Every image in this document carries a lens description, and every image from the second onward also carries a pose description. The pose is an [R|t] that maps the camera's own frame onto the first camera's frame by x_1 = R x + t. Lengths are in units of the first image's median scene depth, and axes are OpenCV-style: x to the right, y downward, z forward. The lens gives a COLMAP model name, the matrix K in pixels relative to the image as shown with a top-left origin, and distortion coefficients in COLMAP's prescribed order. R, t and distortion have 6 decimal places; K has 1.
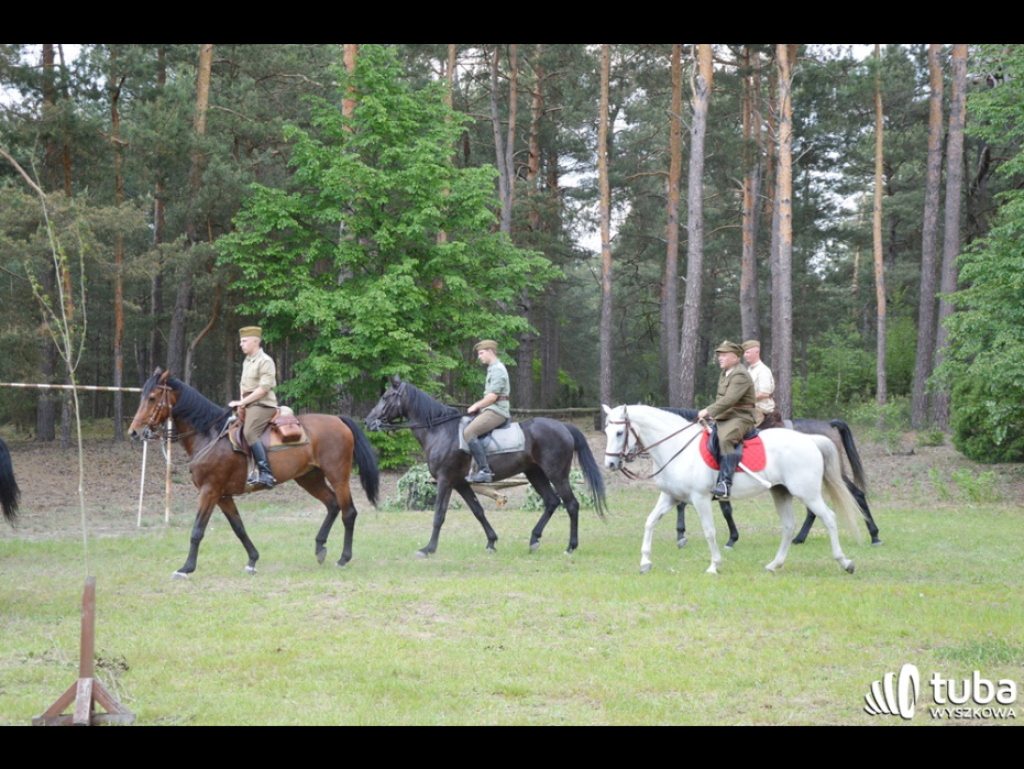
lens RADIAL K [[780.5, 0, 512.0], [0, 780.5, 384.5], [0, 0, 1]] dist [-0.009741, 0.085494]
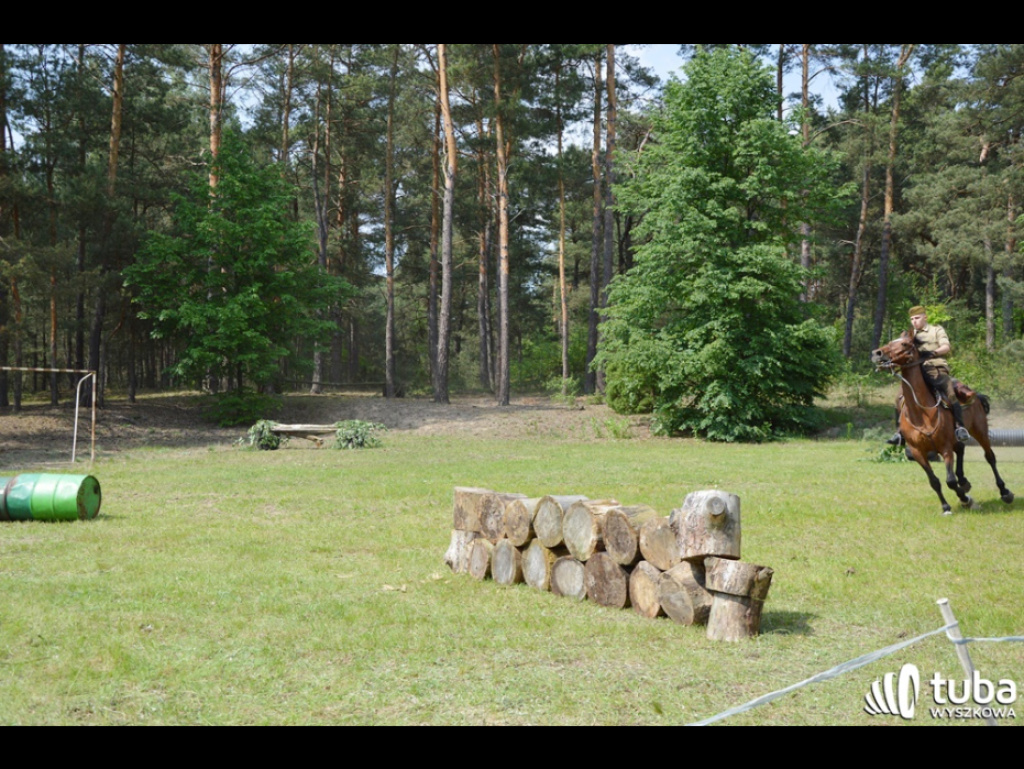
lens RADIAL K [[915.9, 0, 512.0], [0, 915.9, 384.5], [0, 0, 1]] dist [-0.089547, 0.195042]
pose [[0.989307, -0.005458, 0.145748, 0.097513], [0.001054, 0.999541, 0.030276, -0.017939], [-0.145846, -0.029799, 0.988858, -0.798833]]
